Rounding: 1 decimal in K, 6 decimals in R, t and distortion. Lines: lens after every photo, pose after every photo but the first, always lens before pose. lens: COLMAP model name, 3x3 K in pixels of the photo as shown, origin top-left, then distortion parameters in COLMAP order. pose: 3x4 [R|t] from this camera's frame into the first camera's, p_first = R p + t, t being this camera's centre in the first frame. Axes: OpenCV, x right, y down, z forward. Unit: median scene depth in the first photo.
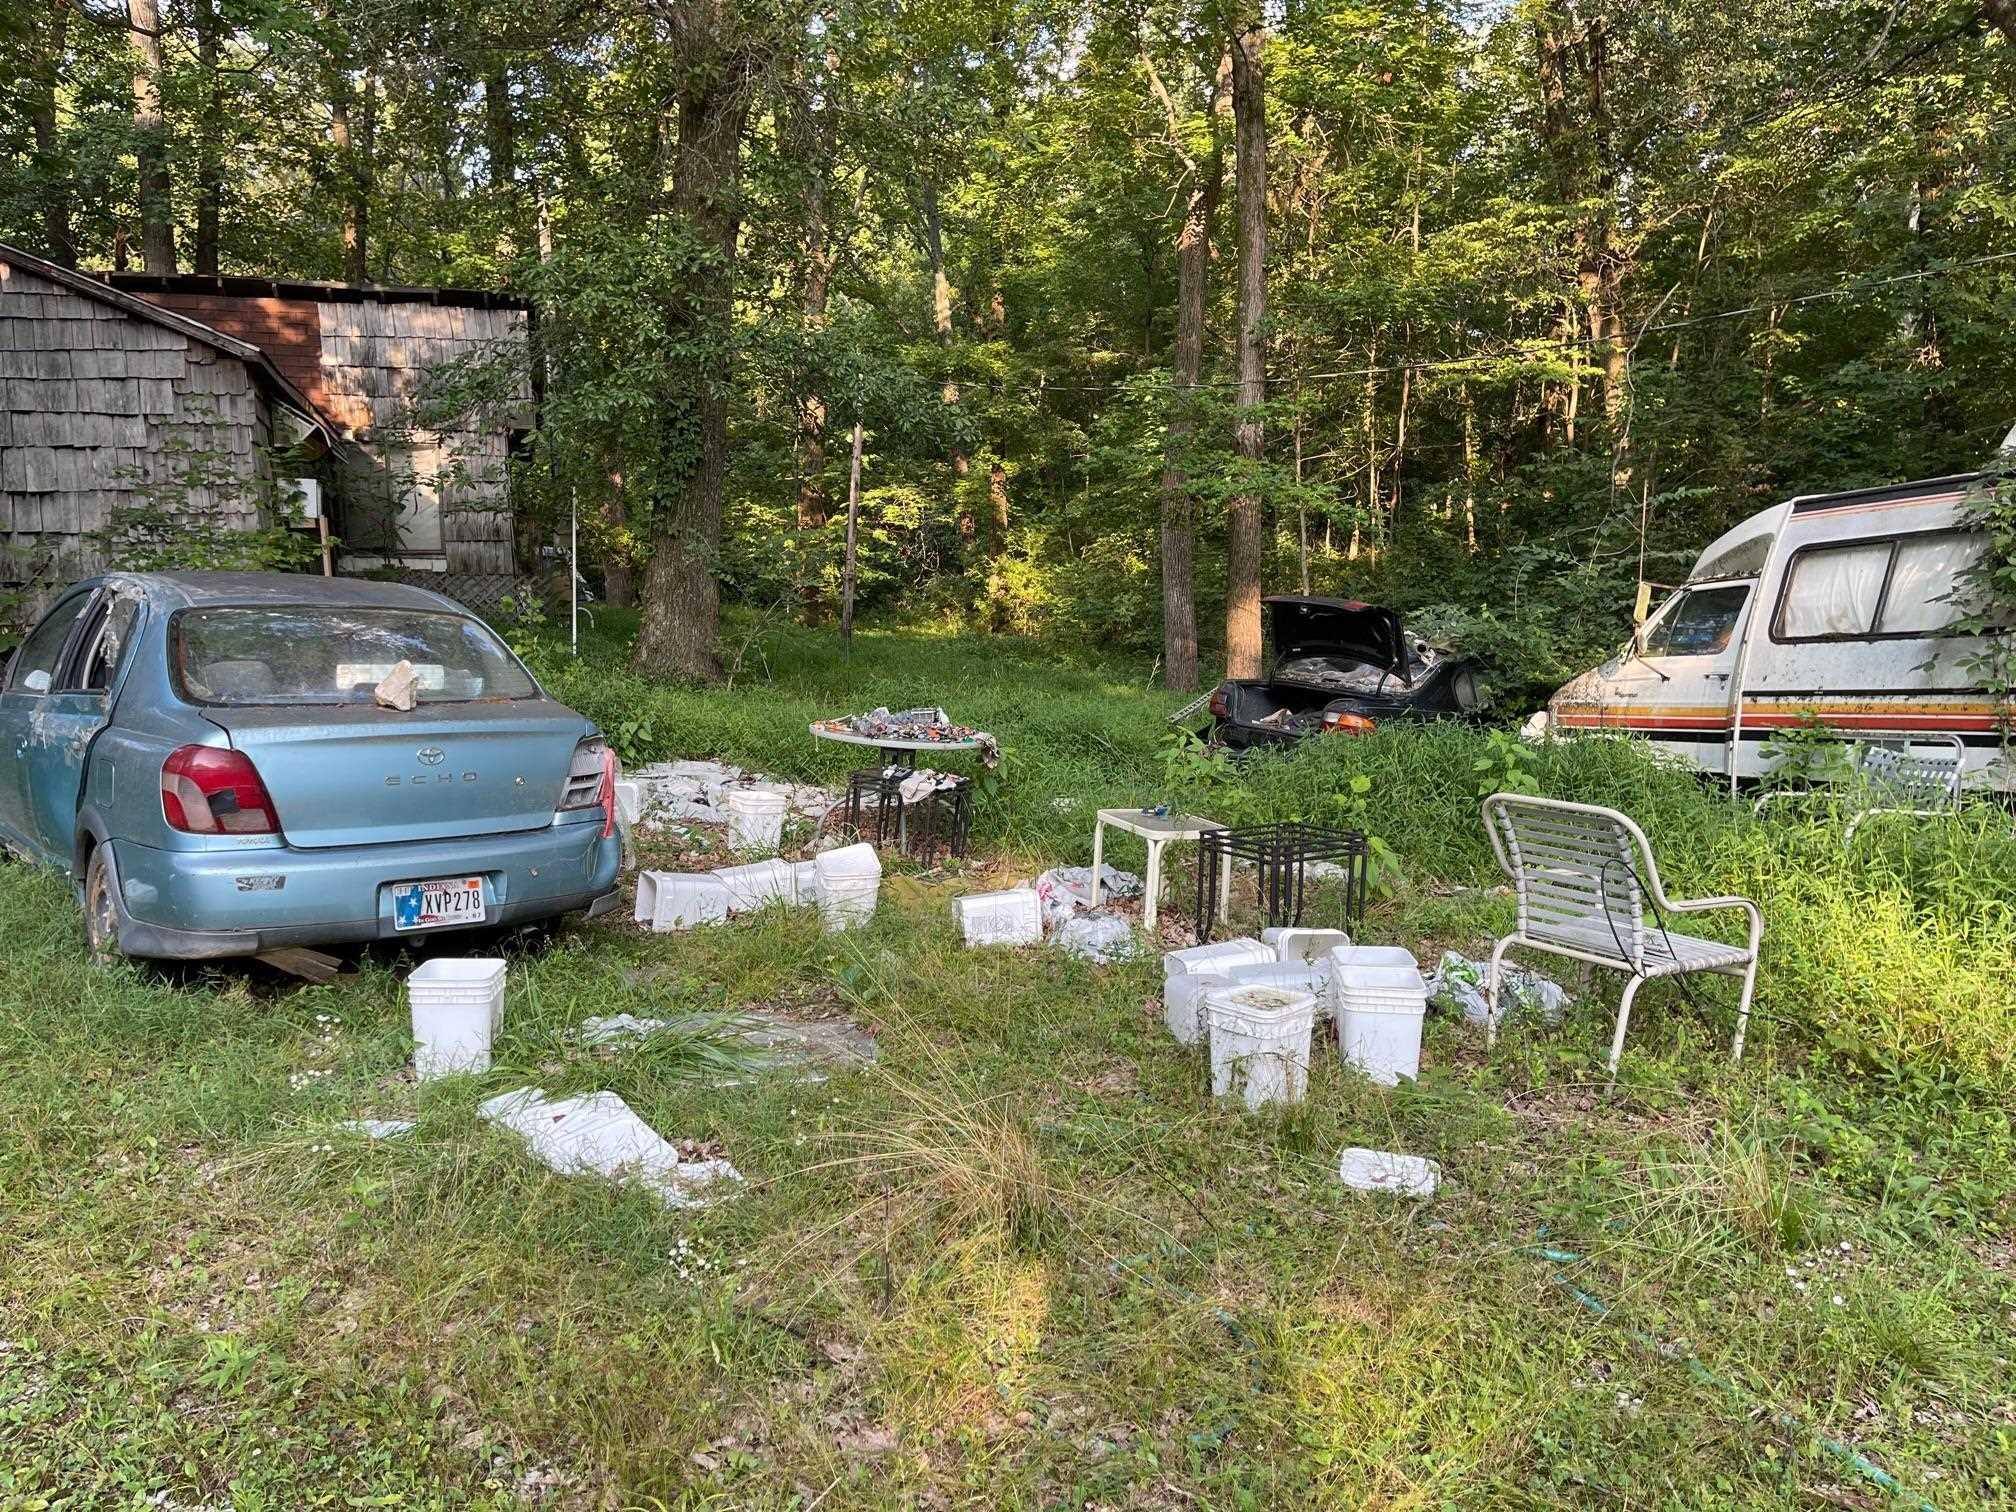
lens RADIAL K [[1509.1, 0, 1008.5], [0, 1509.1, 774.8], [0, 0, 1]] dist [0.069553, -0.091894]
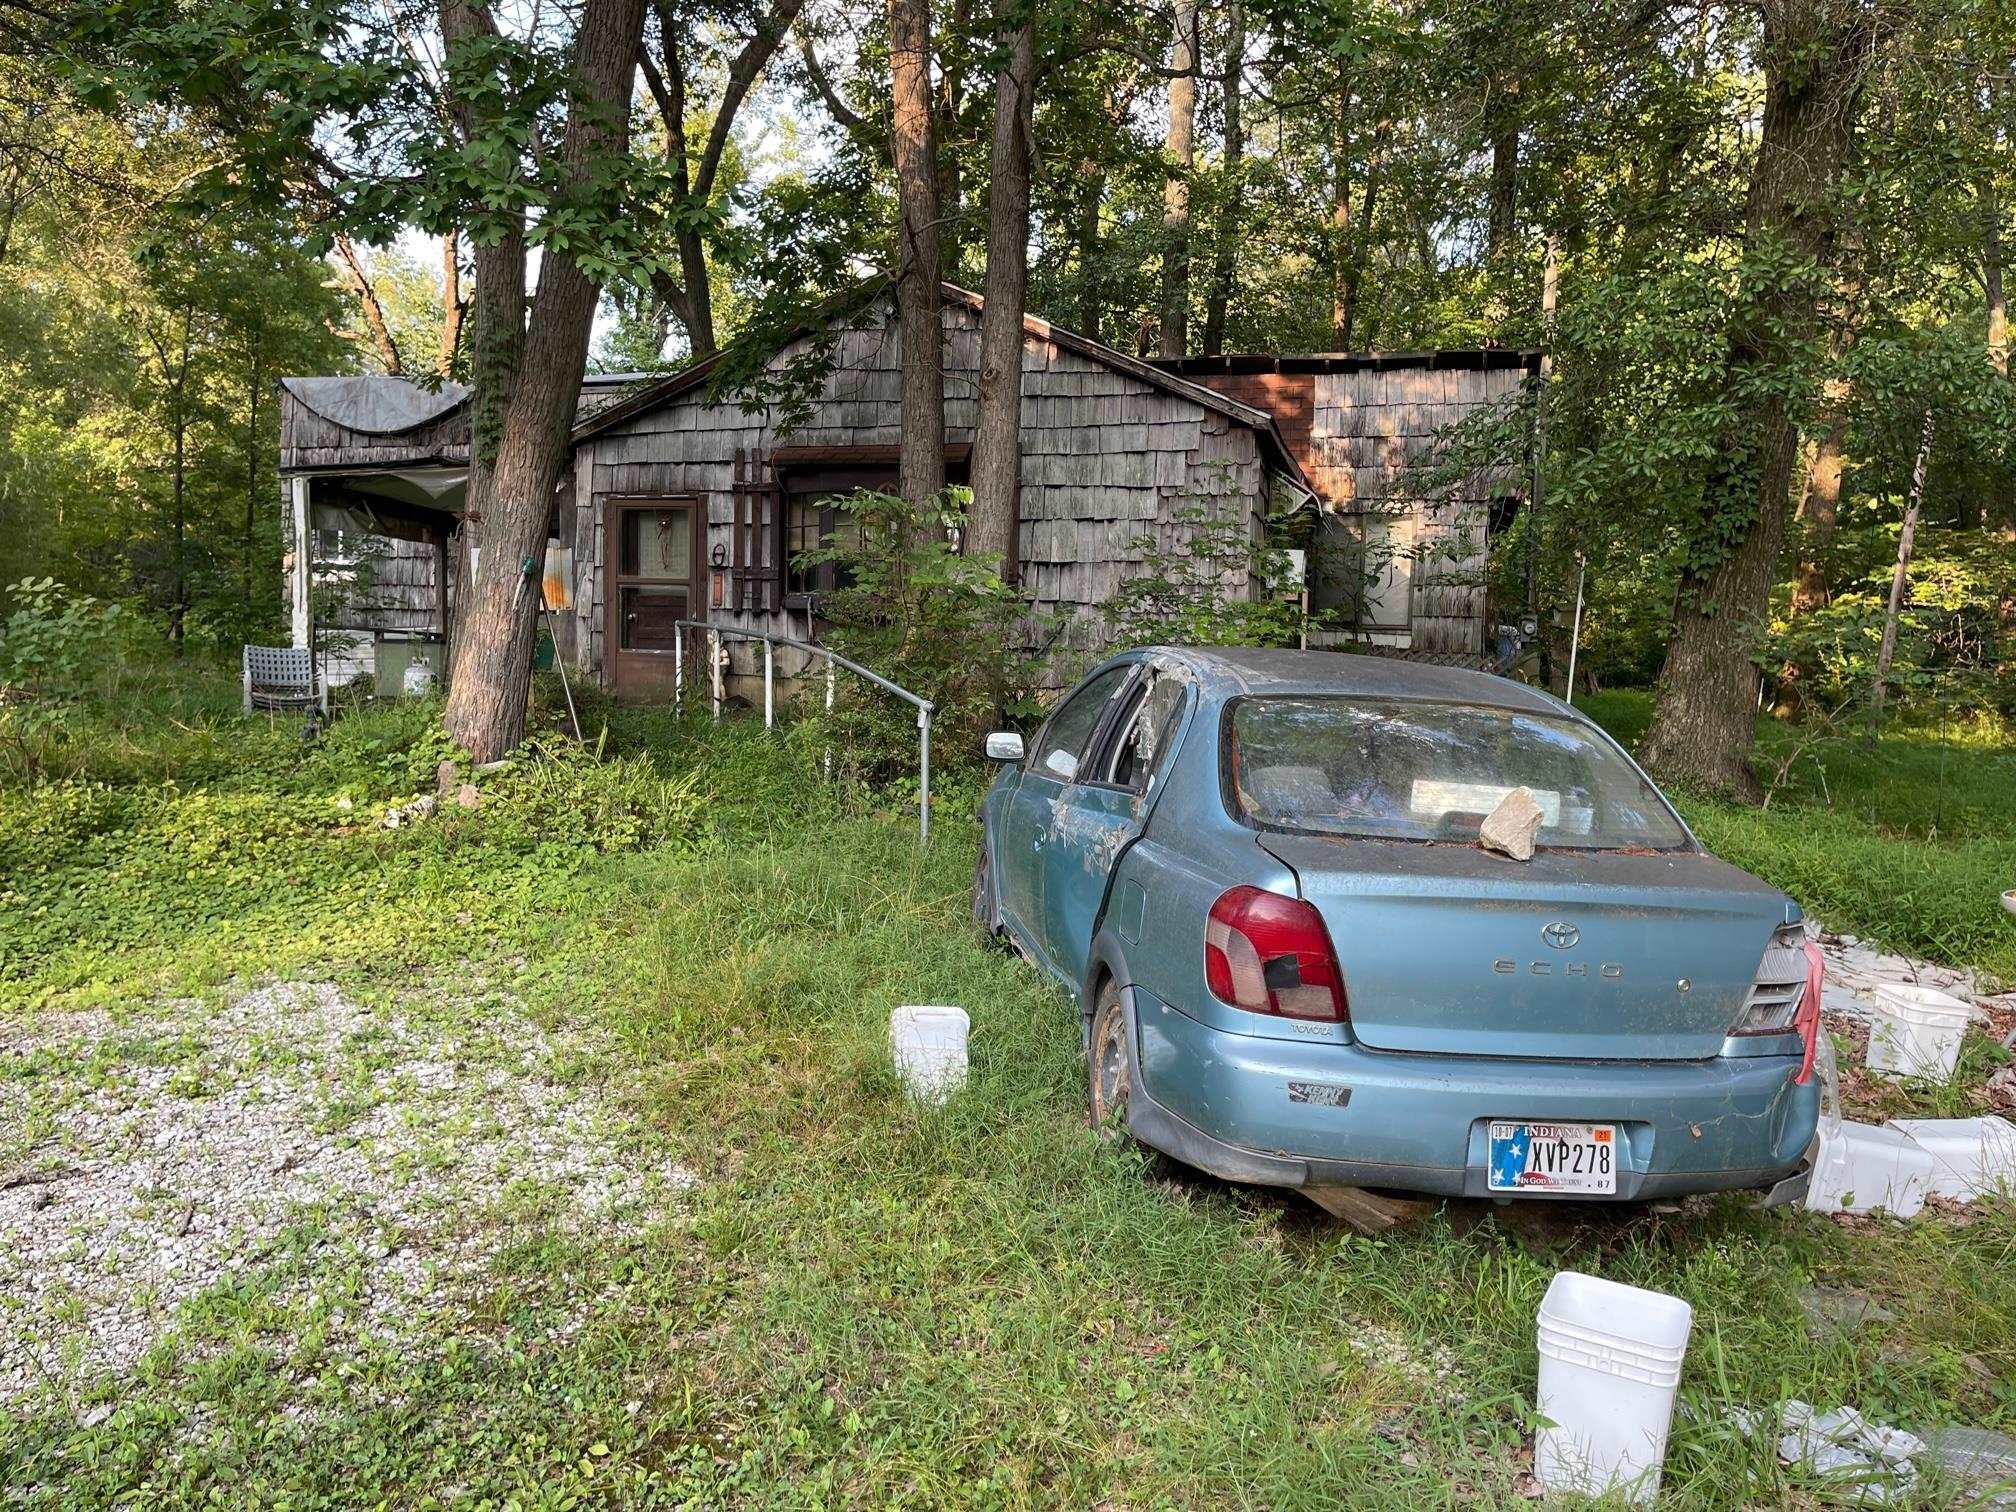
lens RADIAL K [[1509.1, 0, 1009.5], [0, 1509.1, 769.7], [0, 0, 1]] dist [0.069553, -0.091894]
pose [[0.836676, 0.078976, -0.541974, -0.092262], [-0.107530, 0.993977, -0.021159, -0.018211], [0.537039, 0.075982, 0.840129, 0.123357]]
